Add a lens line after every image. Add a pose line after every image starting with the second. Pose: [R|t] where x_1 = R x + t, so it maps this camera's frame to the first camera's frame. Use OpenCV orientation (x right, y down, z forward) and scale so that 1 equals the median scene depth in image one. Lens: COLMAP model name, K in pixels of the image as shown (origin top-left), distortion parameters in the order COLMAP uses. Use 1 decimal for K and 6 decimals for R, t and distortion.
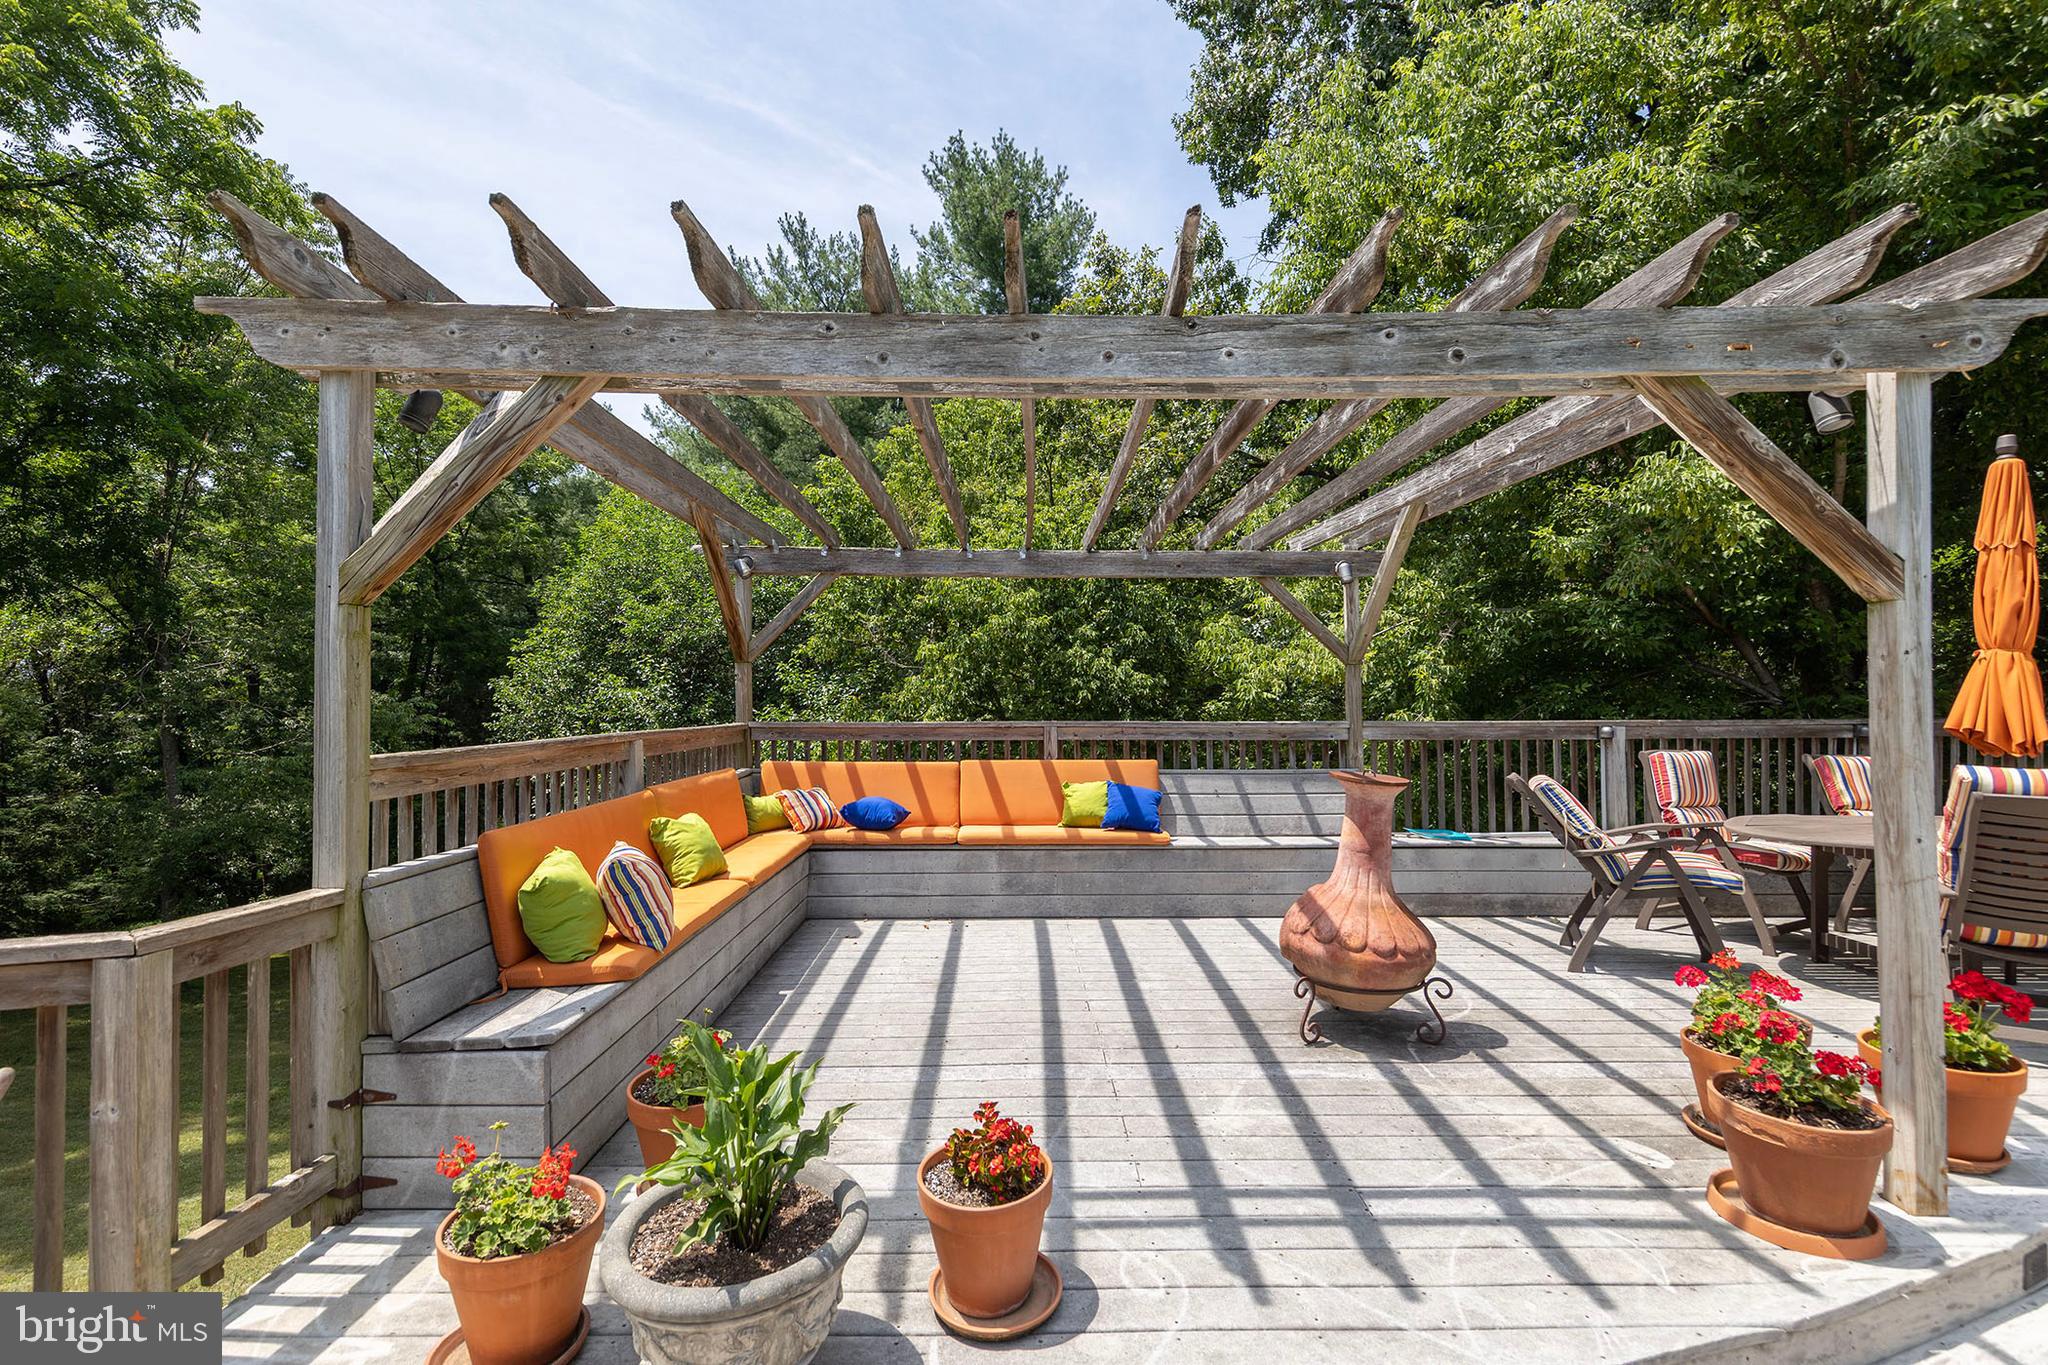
lens RADIAL K [[897.0, 0, 1031.8], [0, 897.0, 697.3], [0, 0, 1]] dist [0.008424, -0.000393]
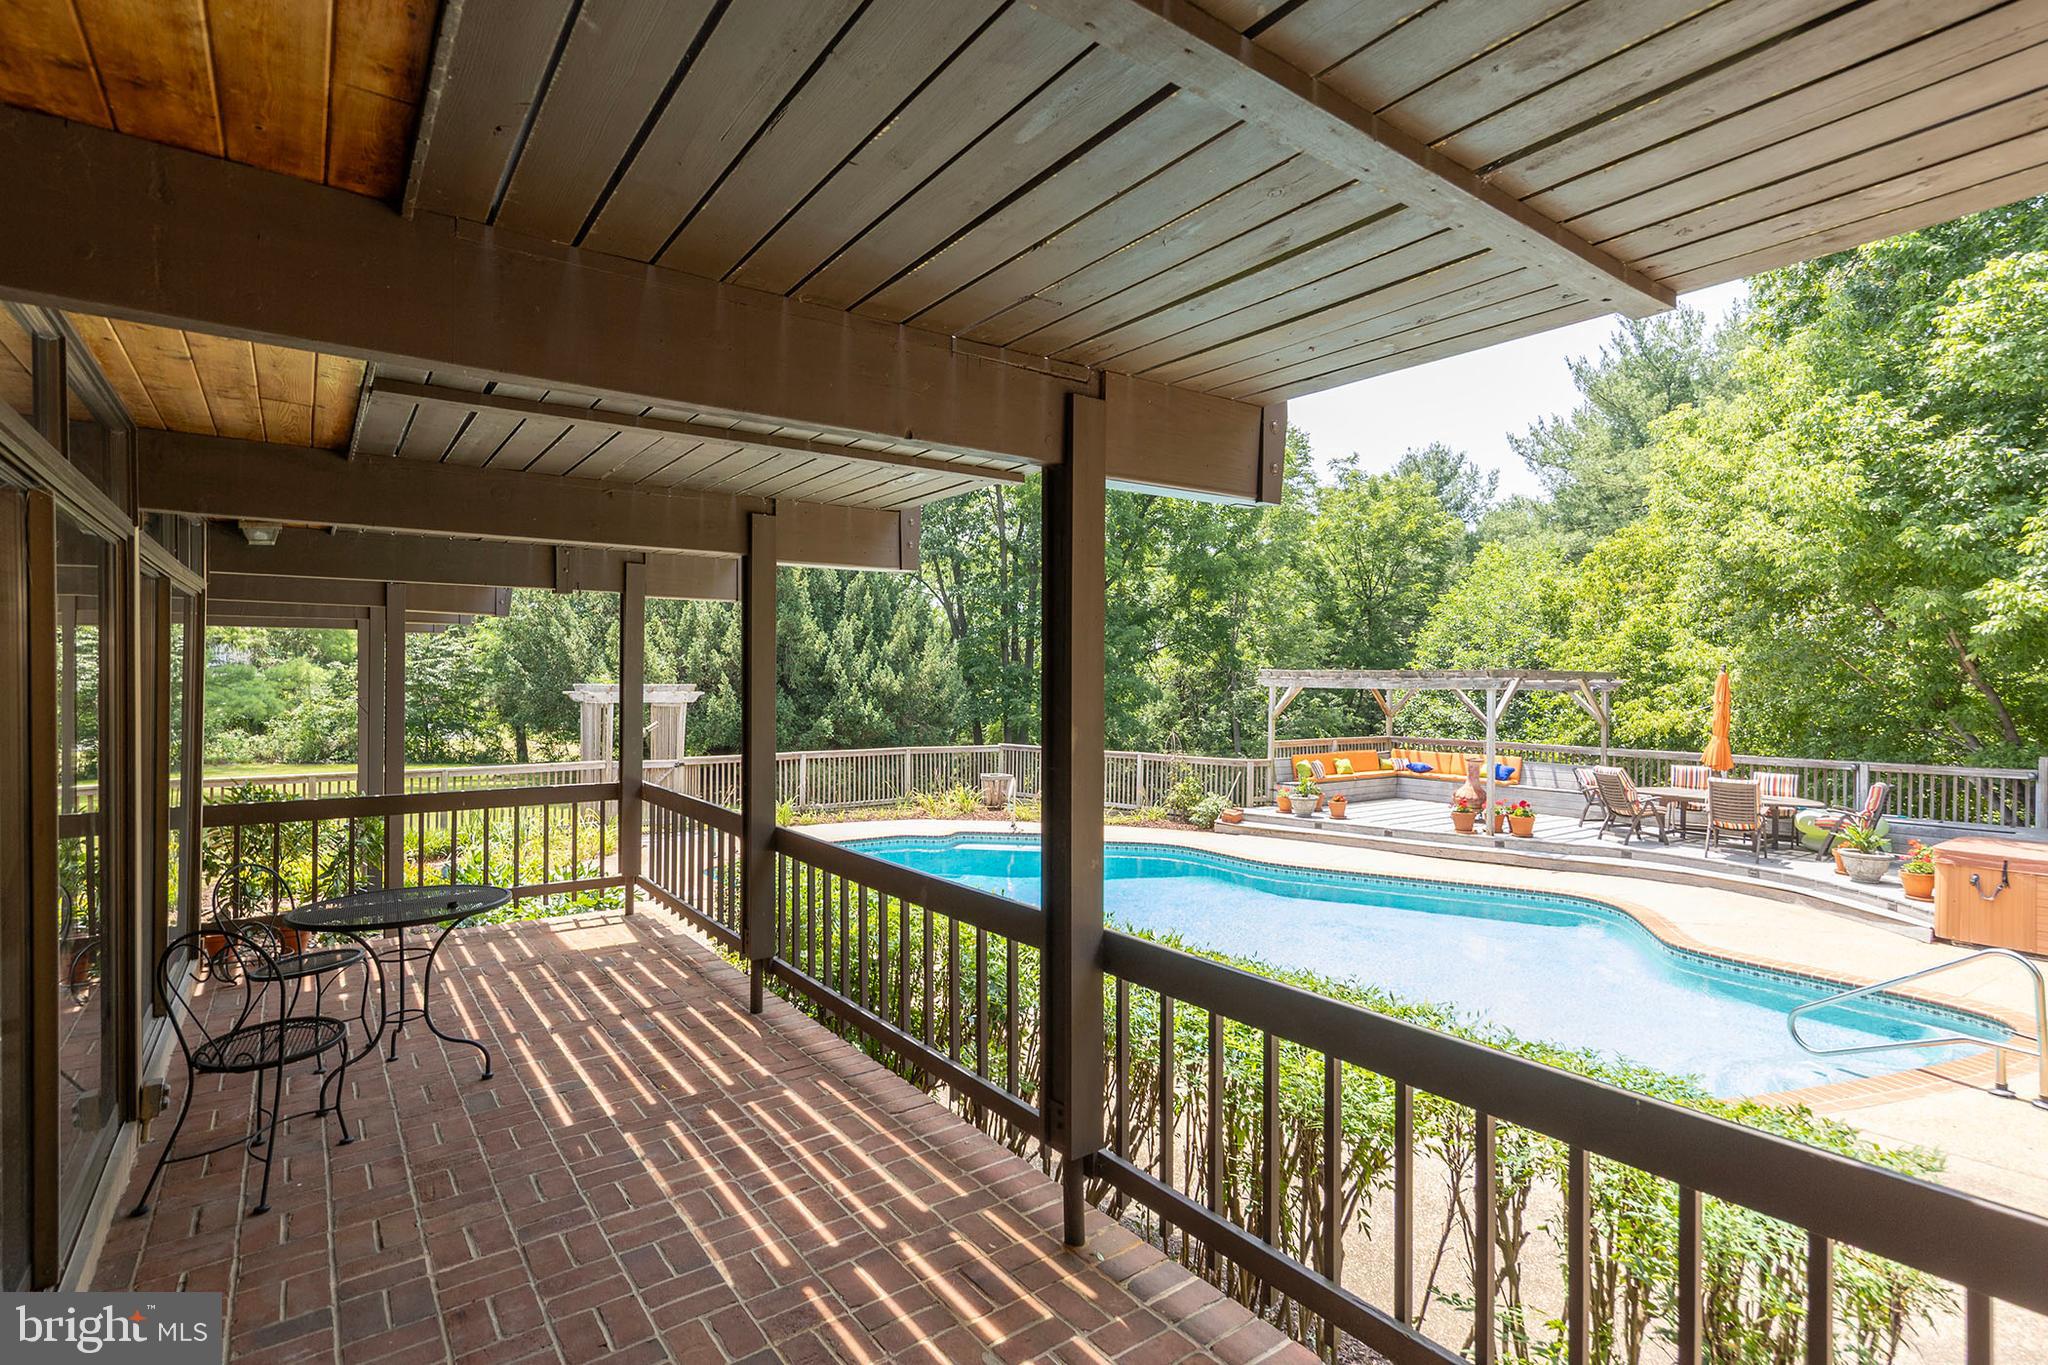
lens RADIAL K [[978.3, 0, 1032.8], [0, 978.3, 670.3], [0, 0, 1]] dist [0.001790, 0.000514]
pose [[0.570973, -0.005454, -0.820951, 1.856473], [-0.009202, 0.999873, -0.013043, -0.152328], [0.820917, 0.015001, 0.570850, -2.046590]]
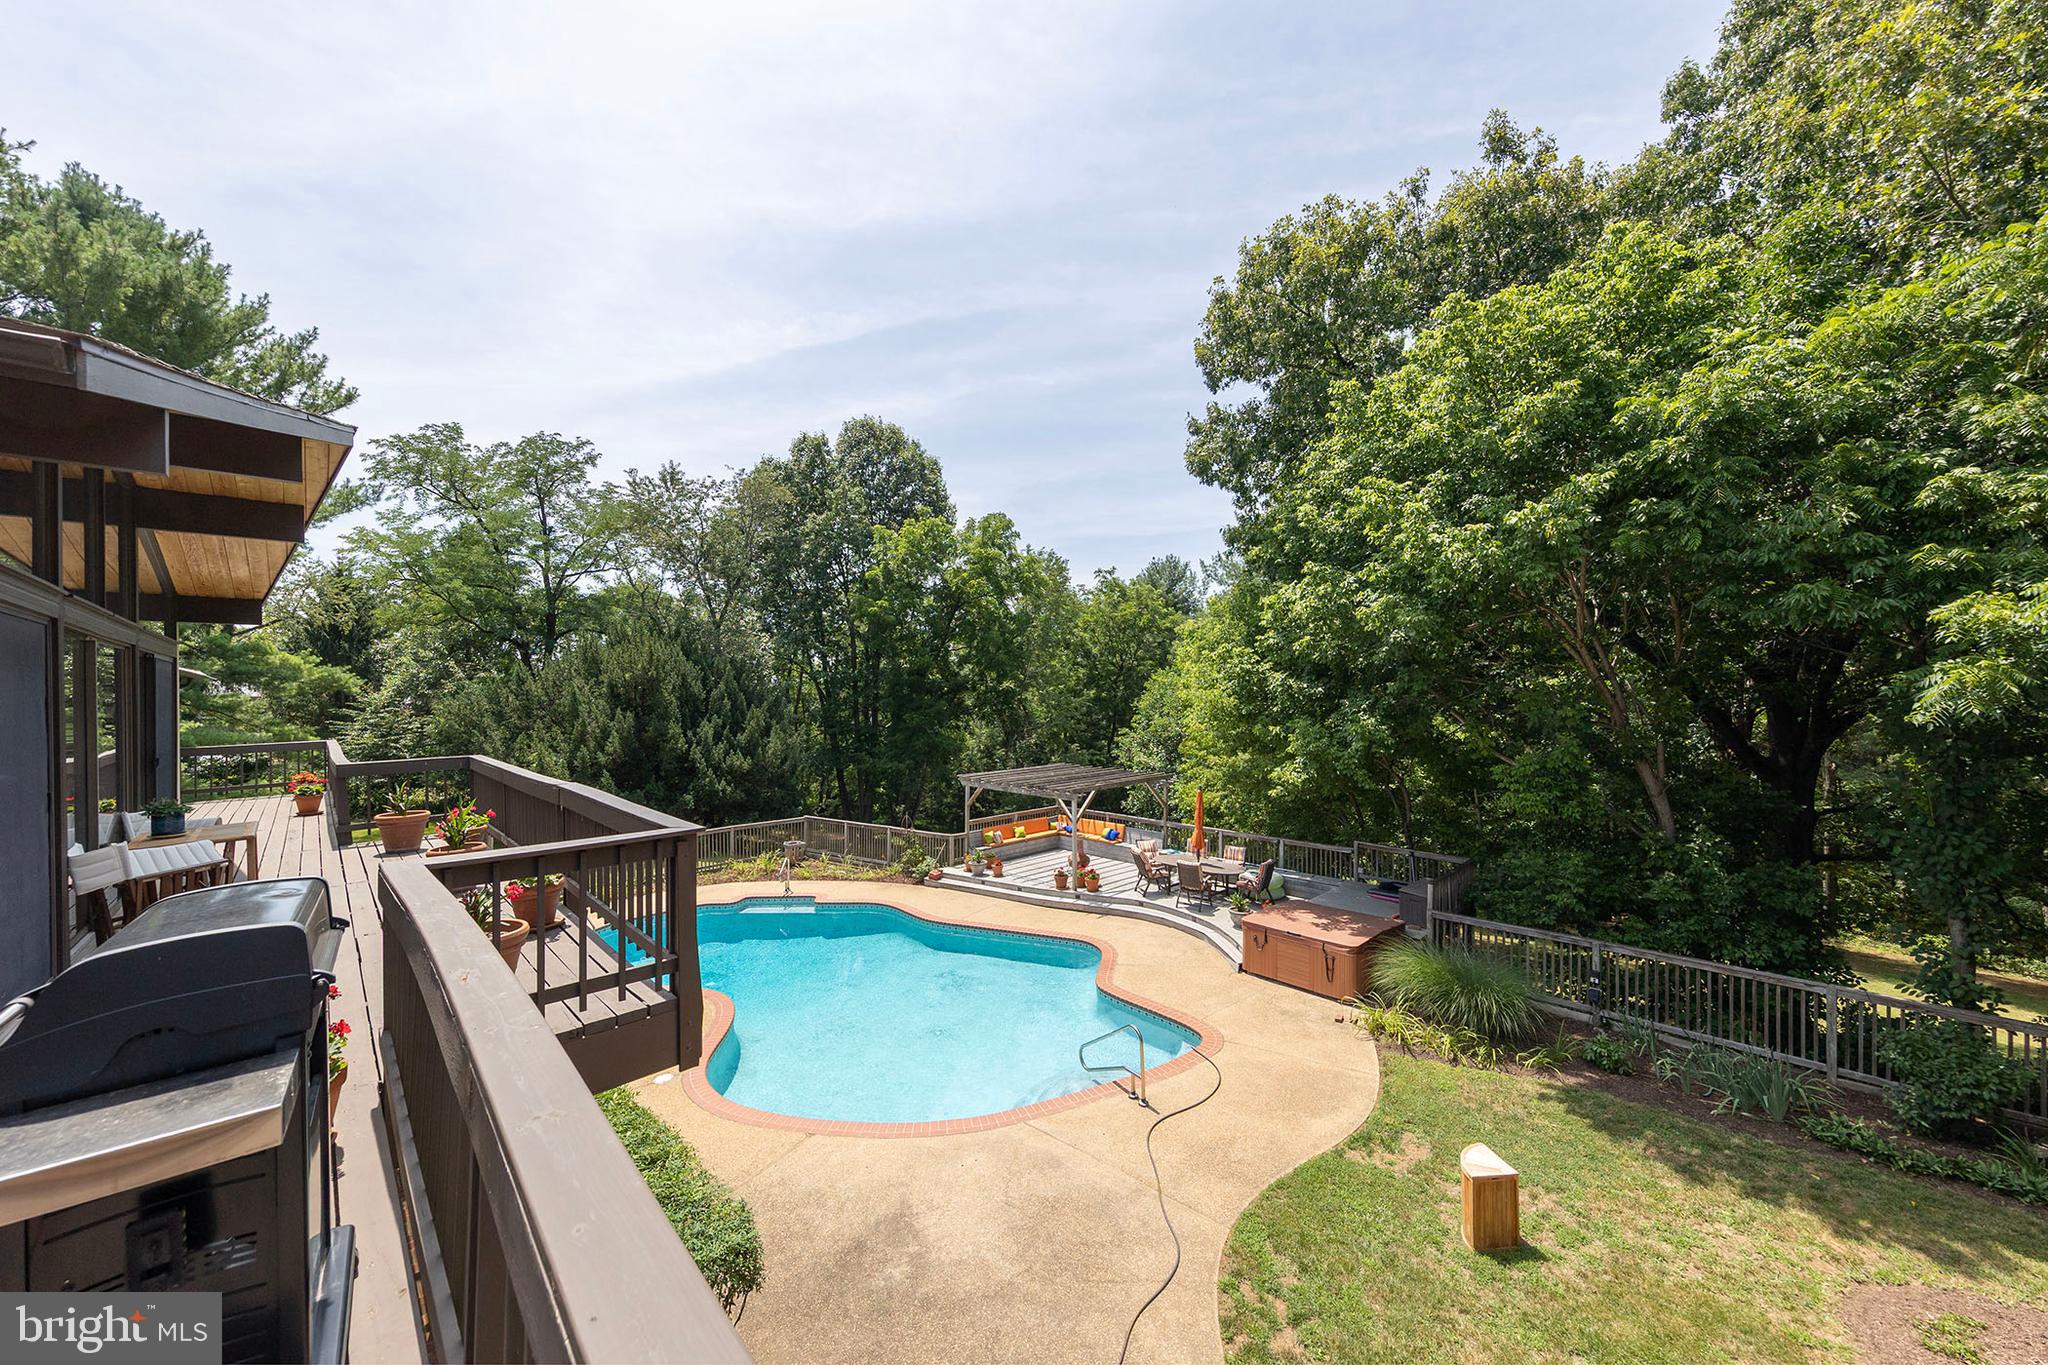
lens RADIAL K [[735.7, 0, 1040.3], [0, 735.7, 682.4], [0, 0, 1]] dist [0.009959, -0.000140]
pose [[0.679253, -0.018847, -0.733662, 2.655056], [0.011574, 0.999821, -0.014969, -0.607015], [0.733813, 0.001676, 0.679350, -1.822498]]
